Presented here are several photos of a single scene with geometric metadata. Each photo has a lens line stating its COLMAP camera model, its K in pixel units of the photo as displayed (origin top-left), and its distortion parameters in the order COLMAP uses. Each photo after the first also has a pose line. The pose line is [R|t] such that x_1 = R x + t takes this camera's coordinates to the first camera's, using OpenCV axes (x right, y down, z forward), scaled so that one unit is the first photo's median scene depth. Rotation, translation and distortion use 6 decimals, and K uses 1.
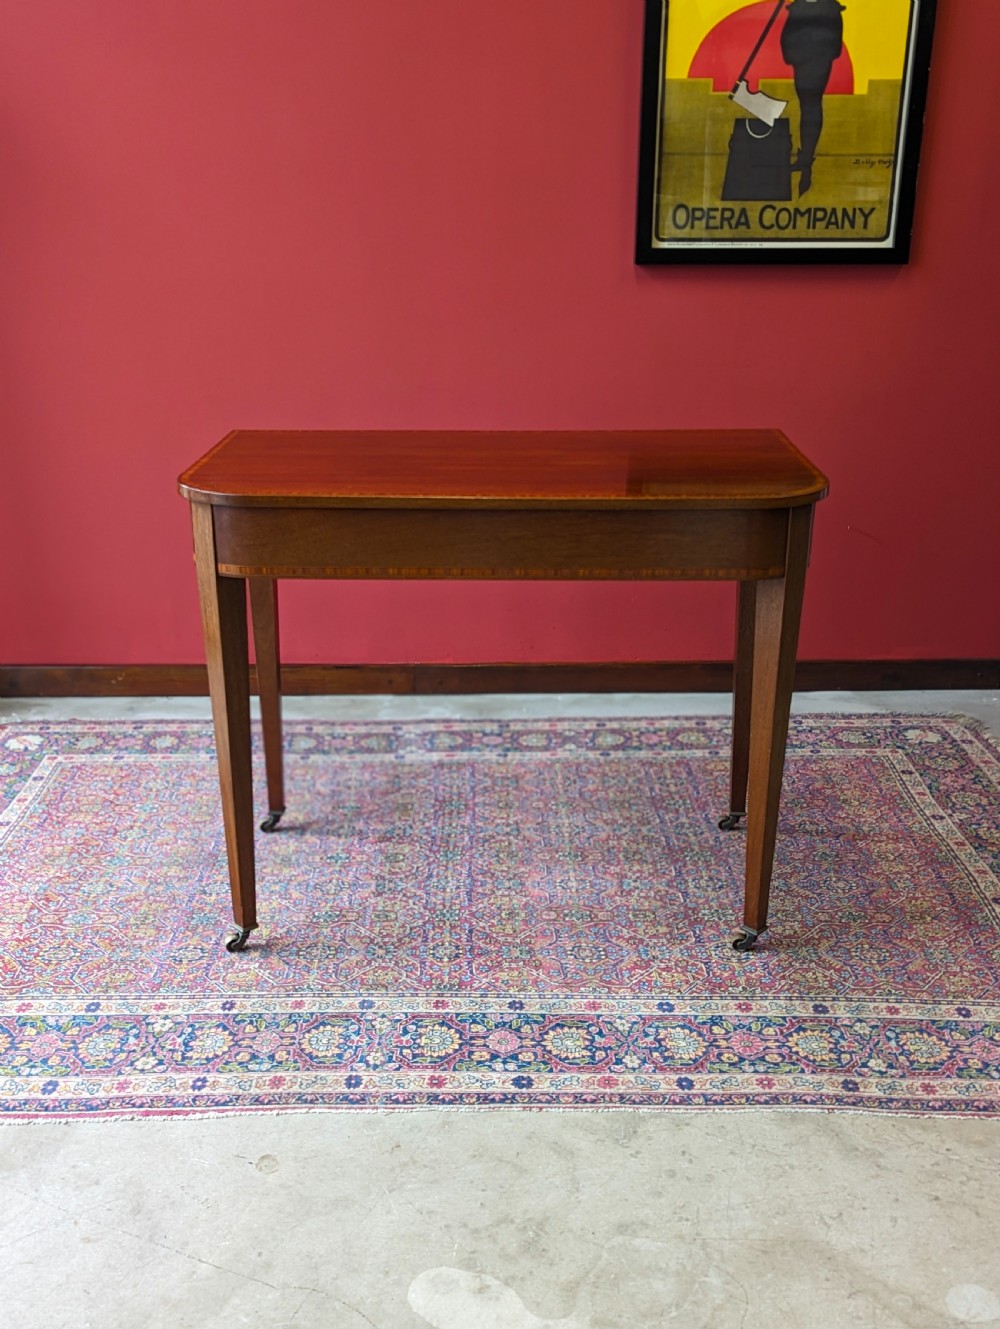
lens RADIAL K [[1408.1, 0, 501.5], [0, 1408.1, 663.7], [0, 0, 1]] dist [0.067739, -0.029598]
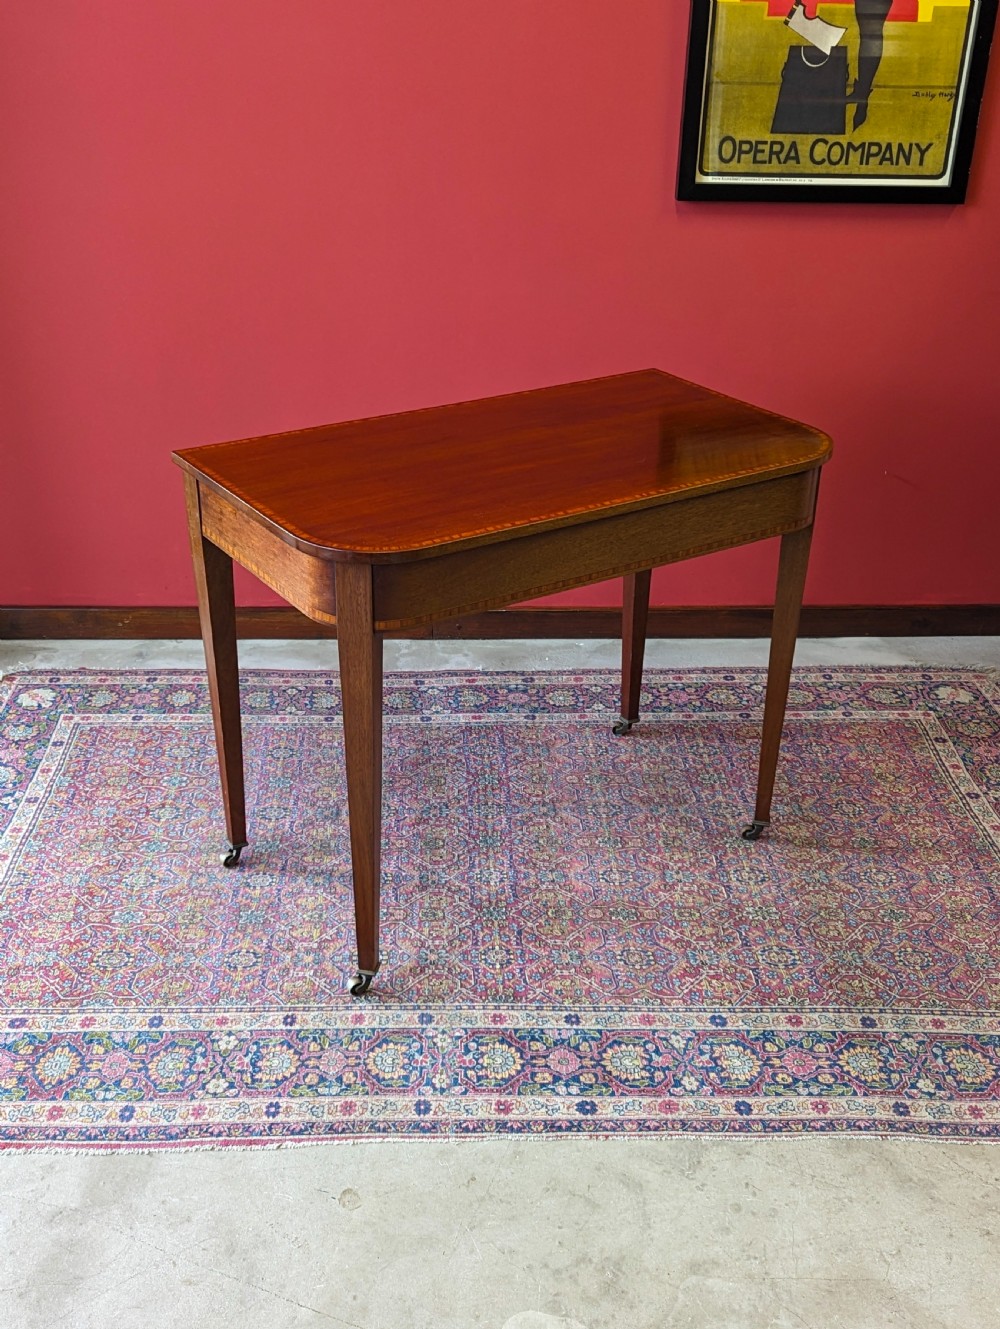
lens RADIAL K [[1500.1, 0, 498.1], [0, 1500.1, 660.0], [0, 0, 1]] dist [0.066666, -0.052699]
pose [[0.999485, 0.005013, 0.031702, -0.077703], [-0.009028, 0.991758, 0.127804, -0.151624], [-0.030800, -0.128024, 0.991293, -0.041851]]
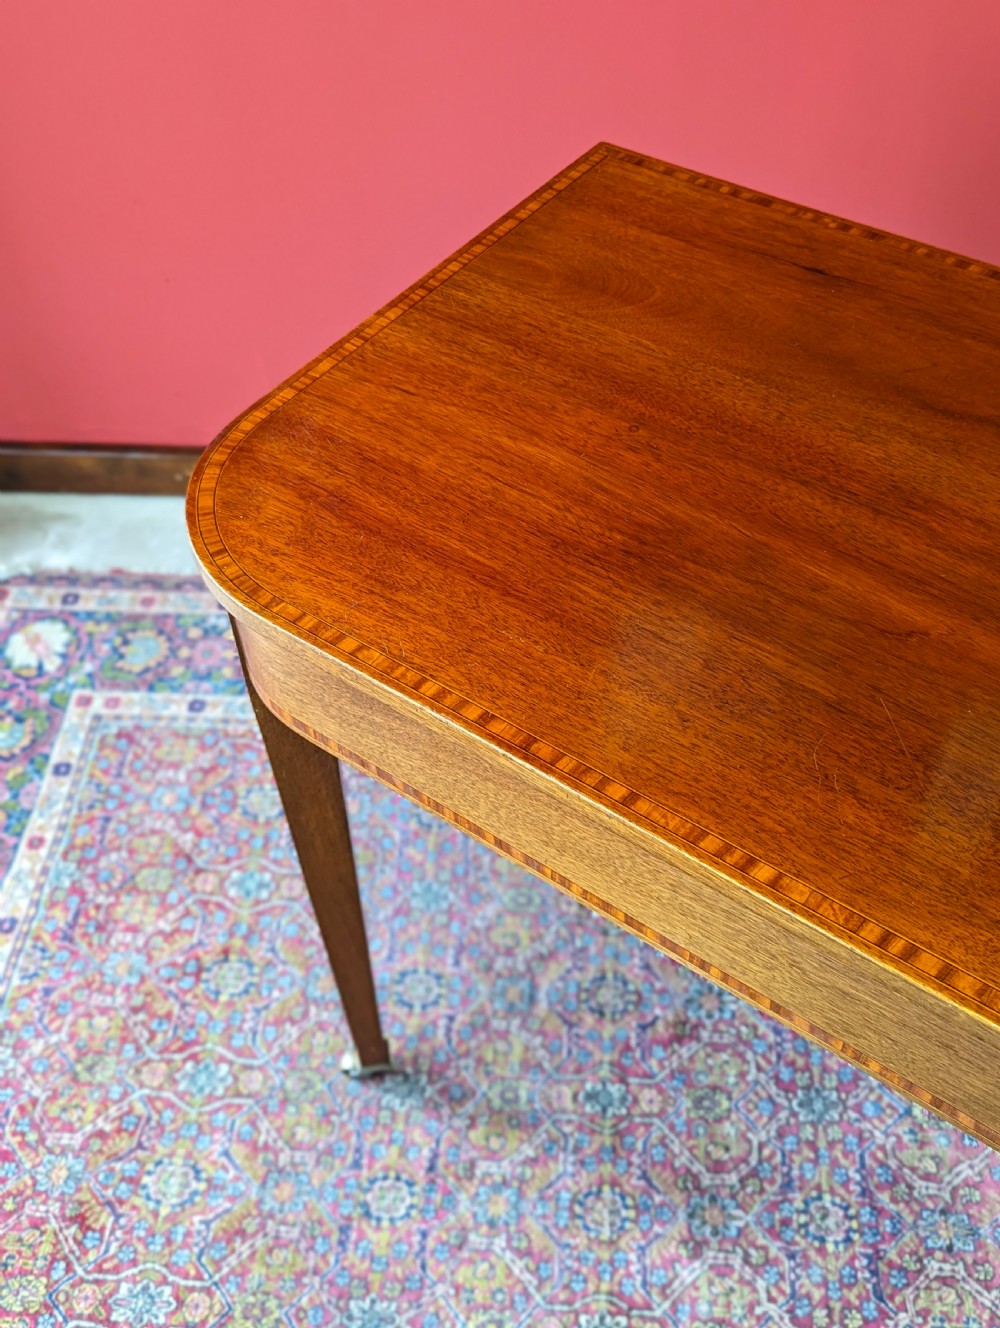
lens RADIAL K [[1418.1, 0, 504.2], [0, 1418.1, 668.4], [0, 0, 1]] dist [0.063087, -0.042223]
pose [[0.996258, 0.041895, -0.075596, -0.143560], [-0.000314, 0.876409, 0.481567, -0.318252], [0.086428, -0.479741, 0.873143, 0.719120]]
